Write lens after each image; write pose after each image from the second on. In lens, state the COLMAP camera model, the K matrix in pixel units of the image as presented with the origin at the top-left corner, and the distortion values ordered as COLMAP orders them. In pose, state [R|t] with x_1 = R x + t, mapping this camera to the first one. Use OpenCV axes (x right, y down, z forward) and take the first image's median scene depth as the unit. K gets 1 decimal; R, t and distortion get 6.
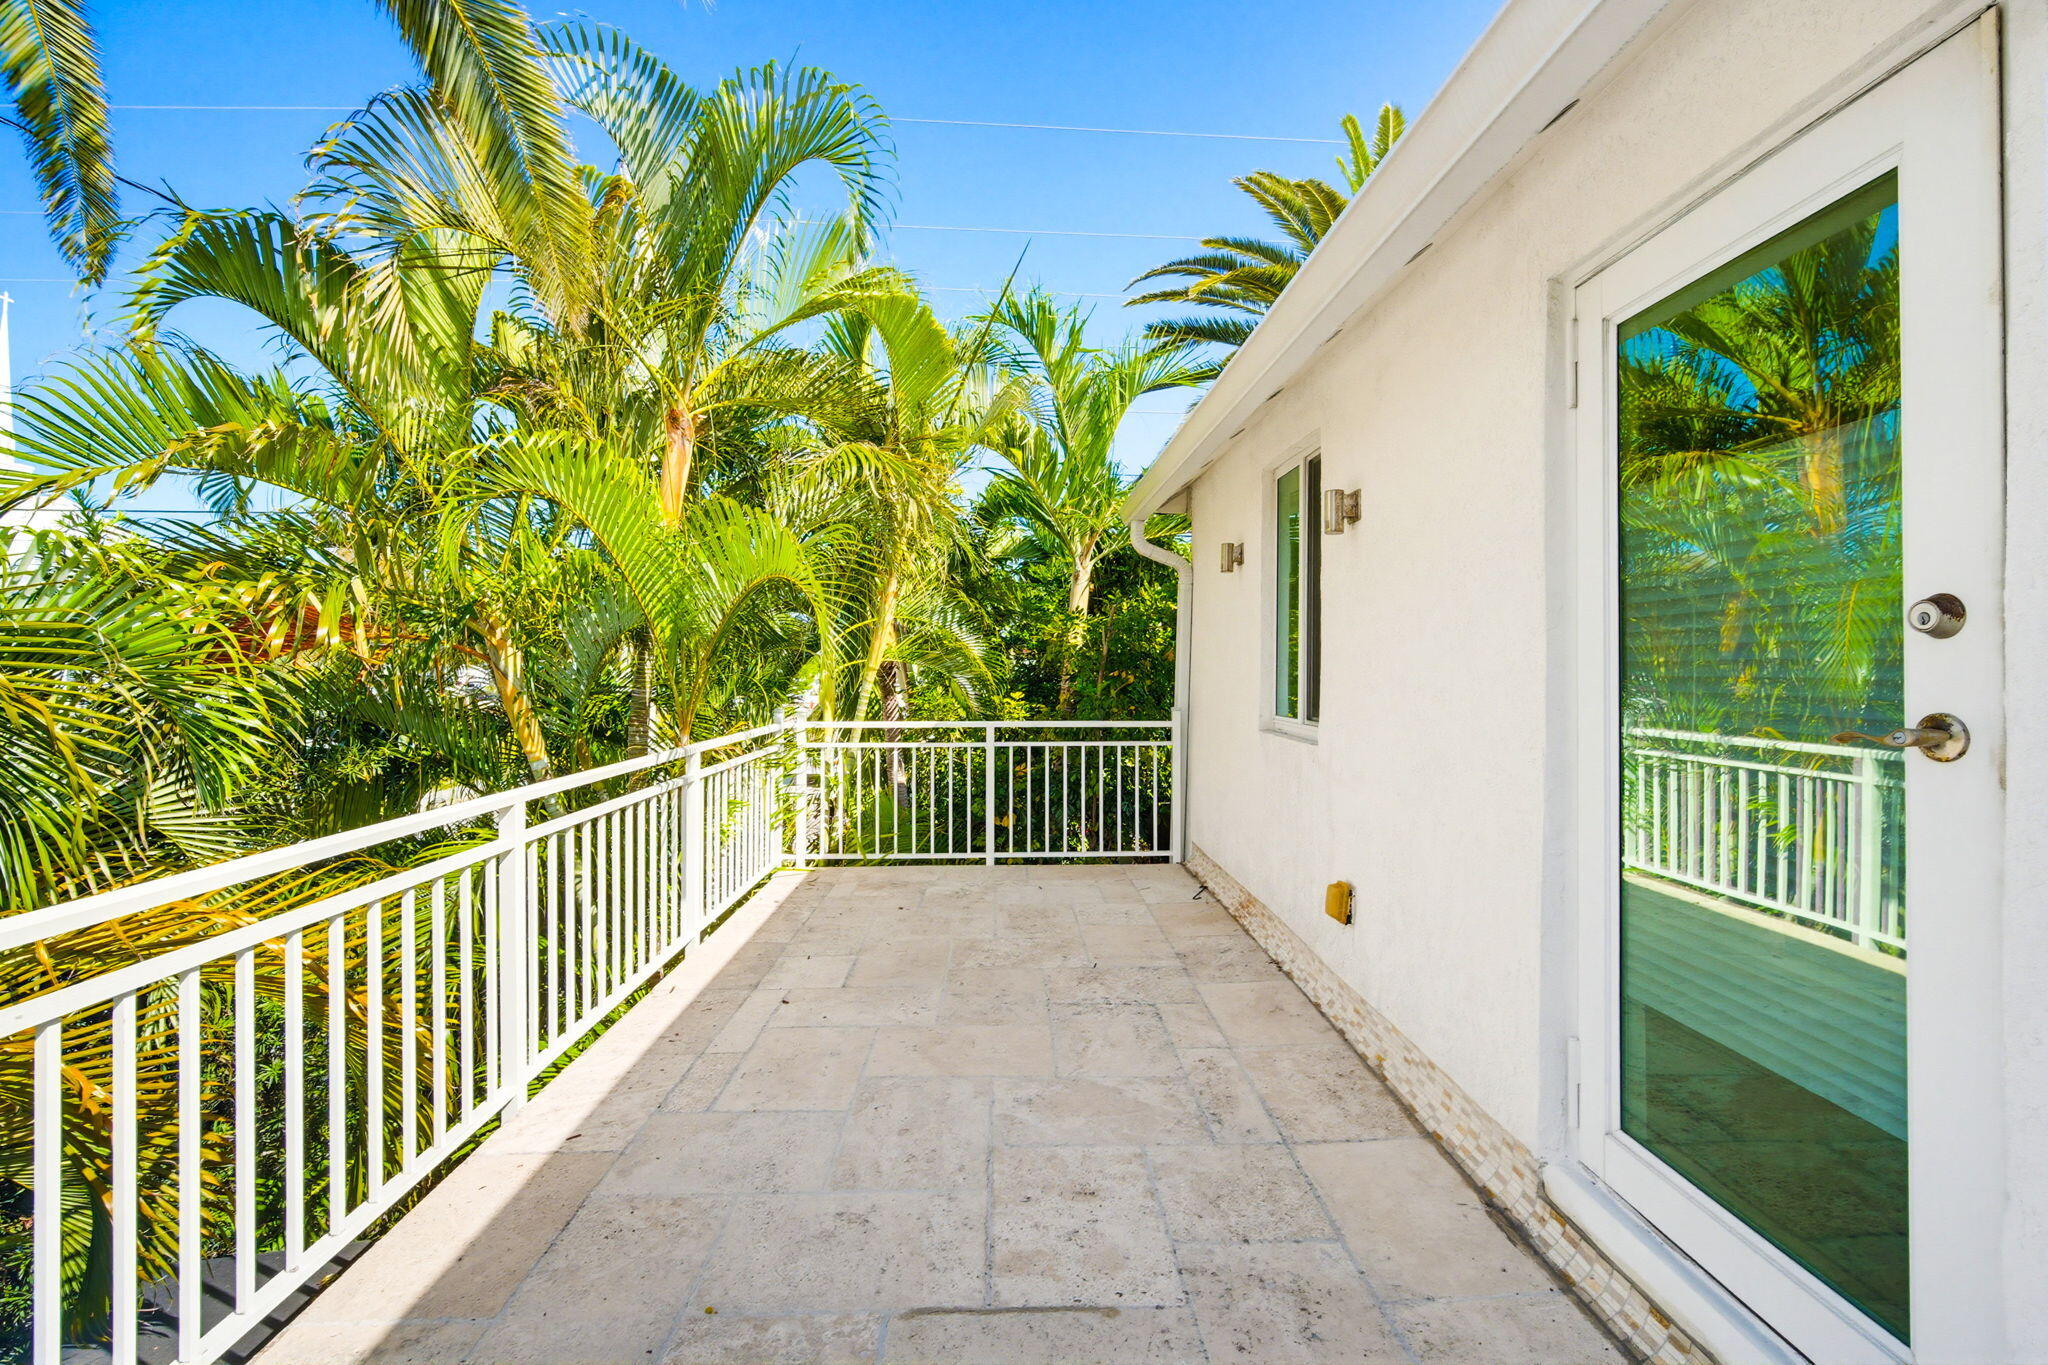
lens RADIAL K [[901.7, 0, 1026.3], [0, 901.7, 653.0], [0, 0, 1]] dist [-0.011829, 0.000458]
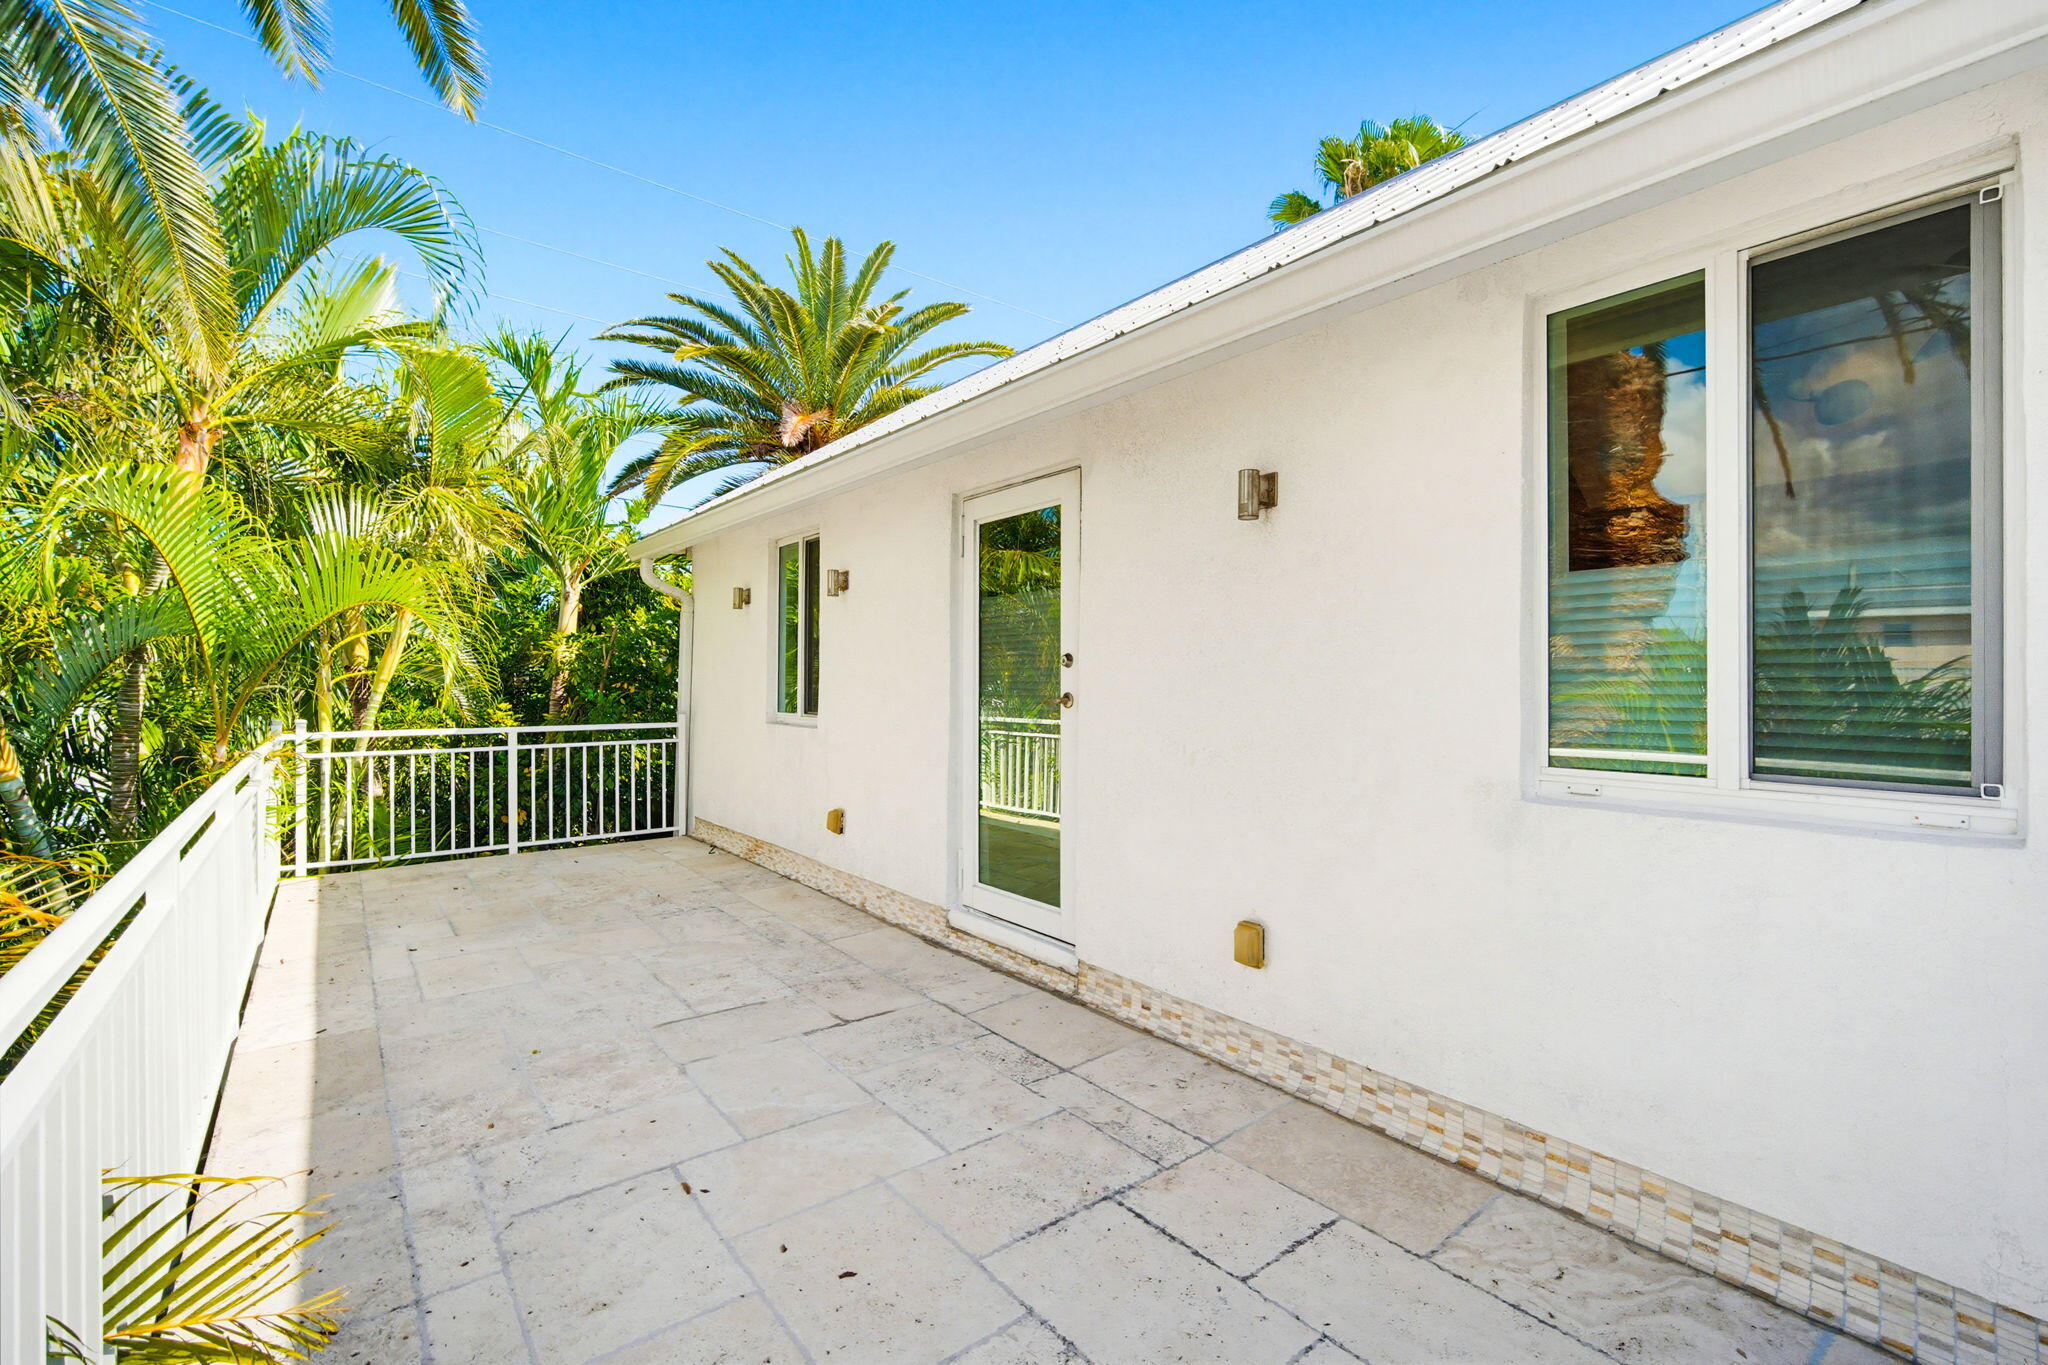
lens RADIAL K [[903.8, 0, 1022.1], [0, 903.8, 676.1], [0, 0, 1]] dist [-0.000126, 0.000331]
pose [[0.808809, -0.000021, 0.588071, -0.201023], [-0.006945, 0.999930, 0.009588, -0.003641], [-0.588030, -0.011839, 0.808752, -0.308335]]
